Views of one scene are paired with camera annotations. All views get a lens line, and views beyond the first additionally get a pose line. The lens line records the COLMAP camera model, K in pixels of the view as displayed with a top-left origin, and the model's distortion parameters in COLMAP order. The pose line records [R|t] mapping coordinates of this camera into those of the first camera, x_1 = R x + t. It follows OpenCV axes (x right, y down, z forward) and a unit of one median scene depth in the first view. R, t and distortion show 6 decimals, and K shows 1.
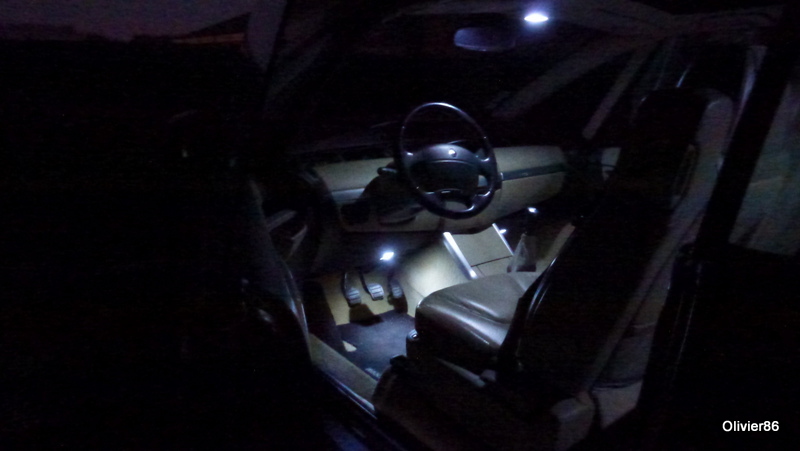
lens RADIAL K [[606.4, 0, 400.0], [0, 606.4, 225.5], [0, 0, 1]] dist [0.001229, 0.000059]
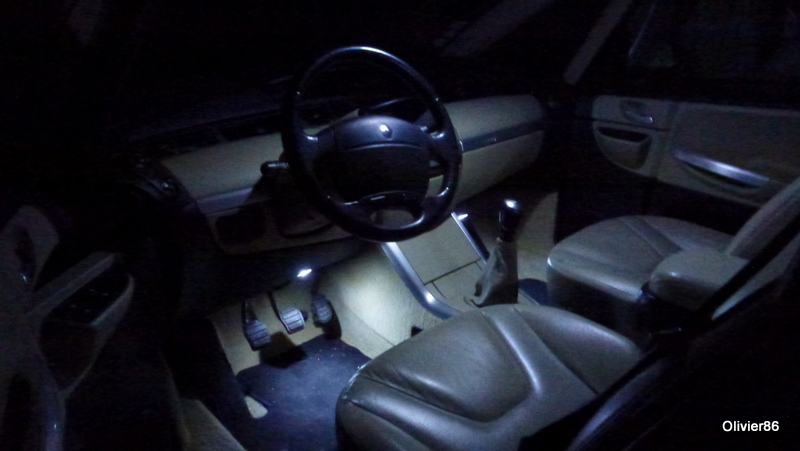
lens RADIAL K [[622.2, 0, 400.0], [0, 622.2, 225.5], [0, 0, 1]] dist [-0.061974, -0.000479]
pose [[0.995247, -0.061438, 0.075553, 0.040913], [0.053629, 0.993402, 0.101368, -0.073788], [-0.081282, -0.096835, 0.991976, 0.313450]]
